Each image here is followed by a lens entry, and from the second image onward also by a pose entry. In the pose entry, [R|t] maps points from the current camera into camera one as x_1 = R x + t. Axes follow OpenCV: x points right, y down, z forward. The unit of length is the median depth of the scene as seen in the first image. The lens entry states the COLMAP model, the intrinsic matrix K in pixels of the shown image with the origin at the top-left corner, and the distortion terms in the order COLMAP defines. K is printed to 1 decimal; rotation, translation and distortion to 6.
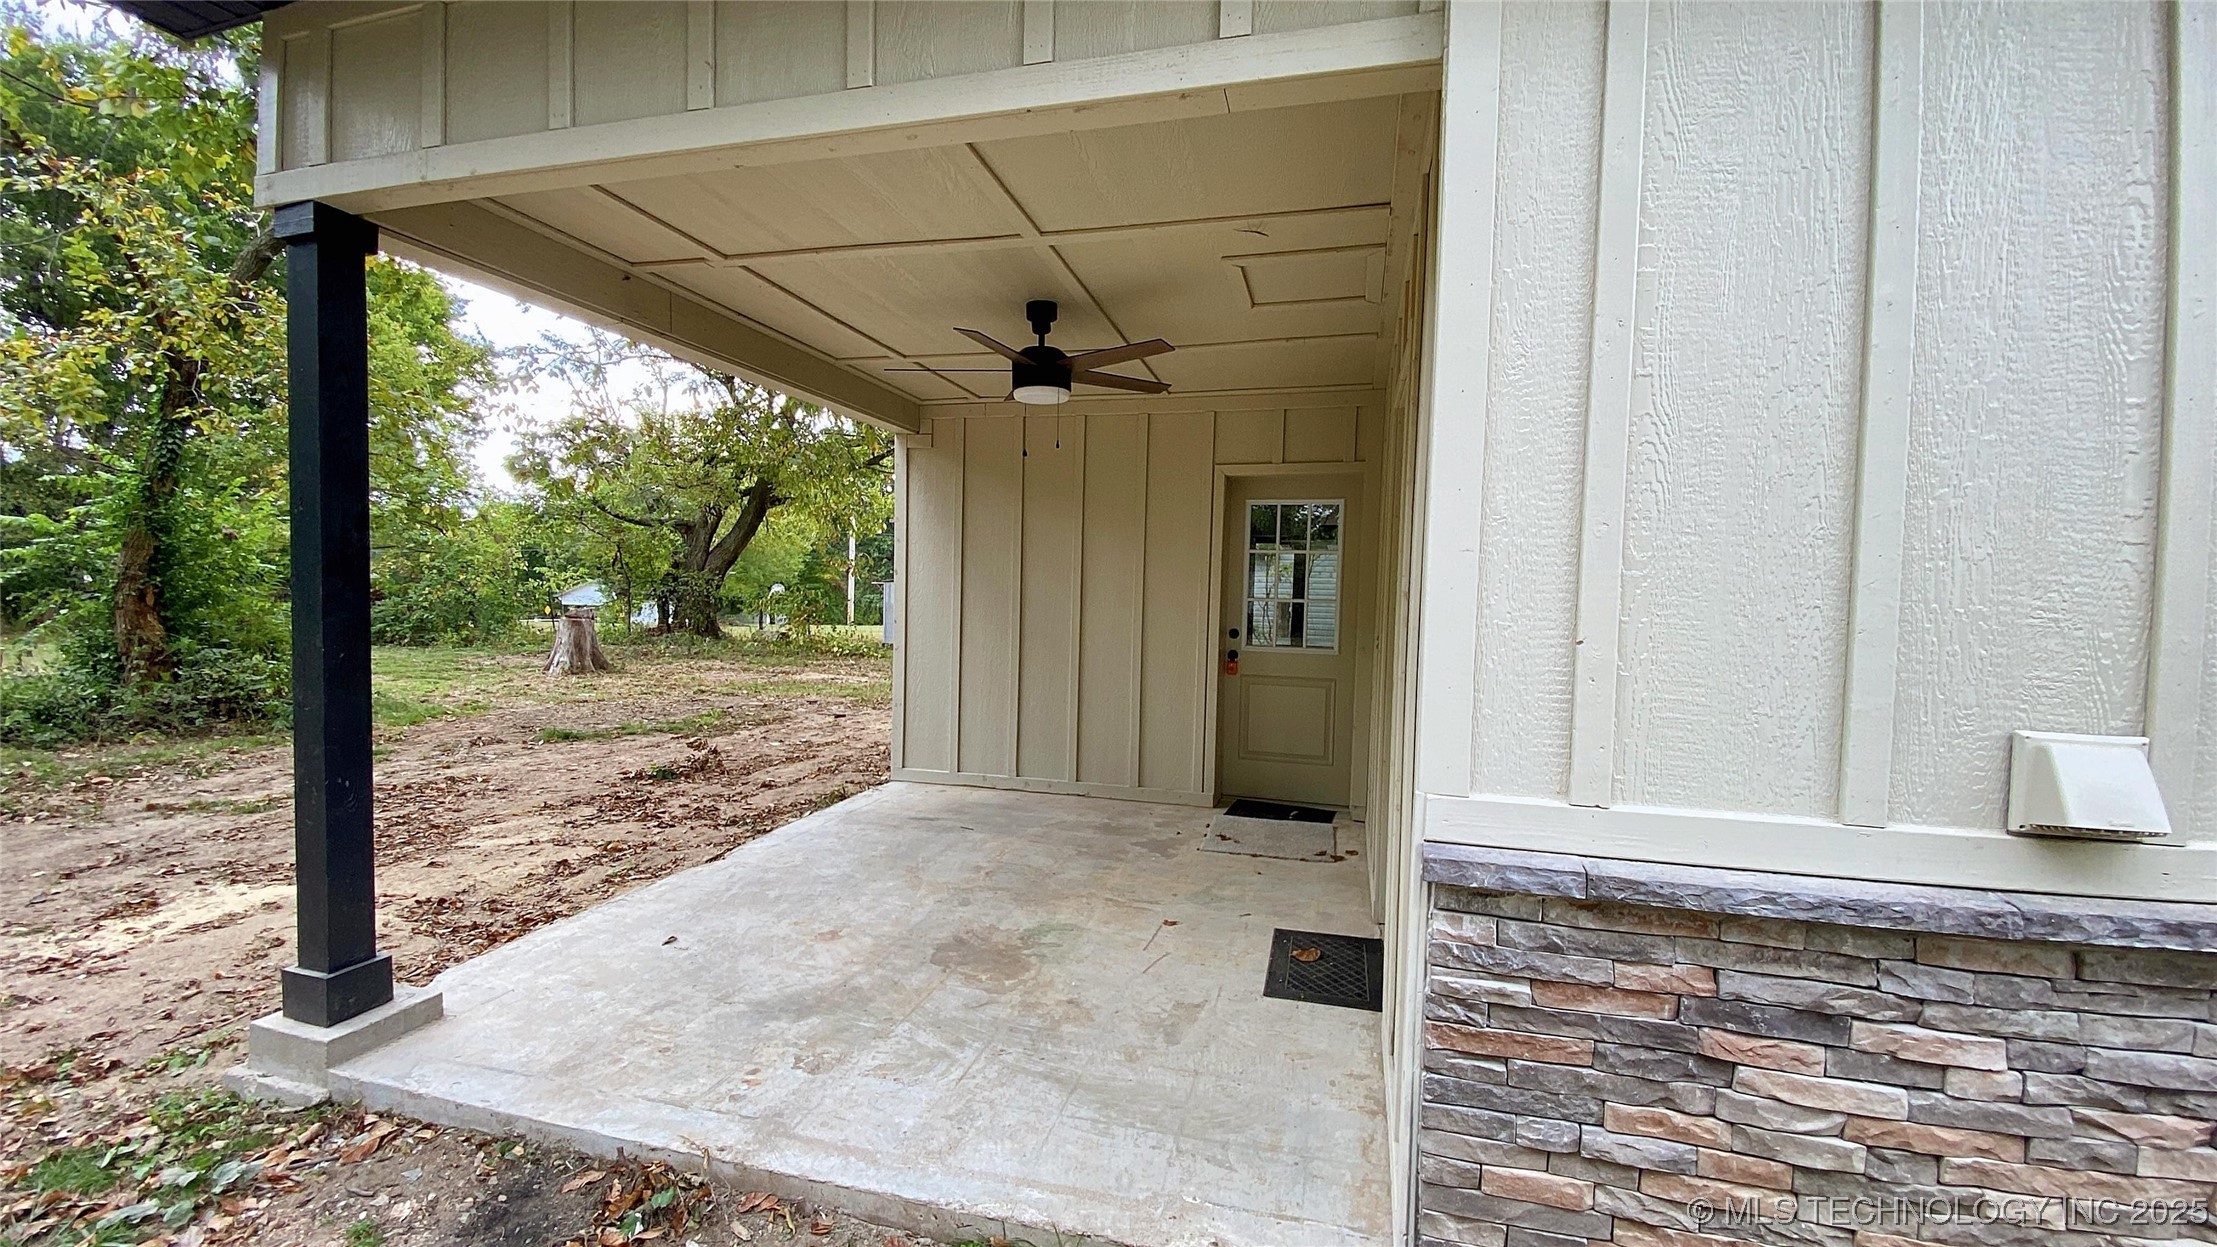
lens RADIAL K [[892.0, 0, 1103.4], [0, 892.0, 625.4], [0, 0, 1]] dist [0.057641, -0.050027]
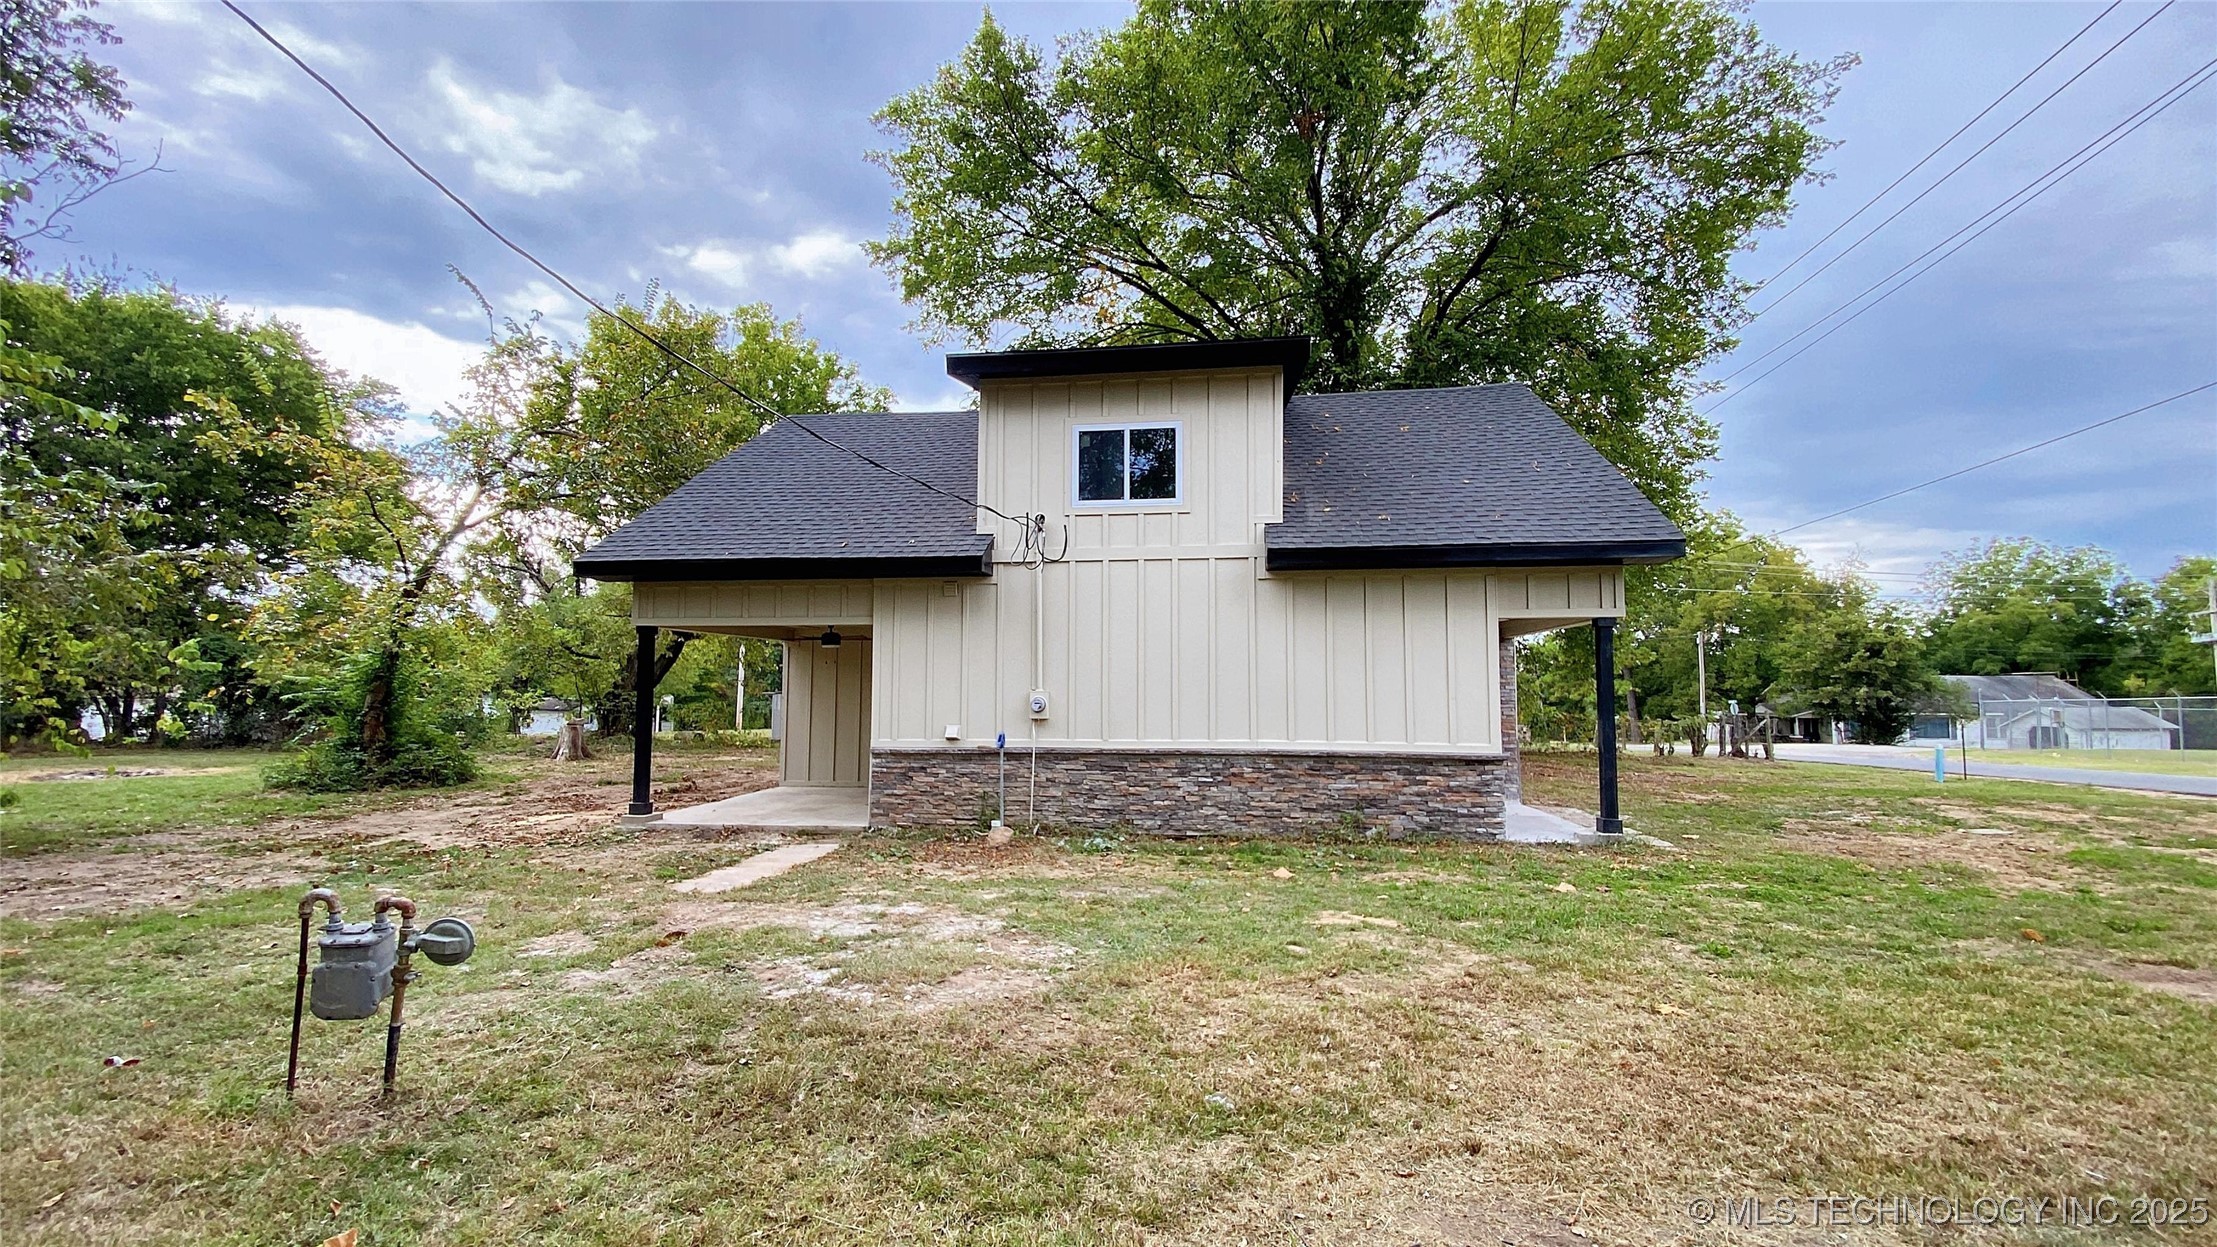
lens RADIAL K [[892.0, 0, 1103.4], [0, 892.0, 625.4], [0, 0, 1]] dist [0.057641, -0.050027]
pose [[0.993143, -0.015425, 0.115886, 0.167147], [0.028020, 0.993771, -0.107862, 0.015605], [-0.113500, 0.110369, 0.987389, -0.721666]]
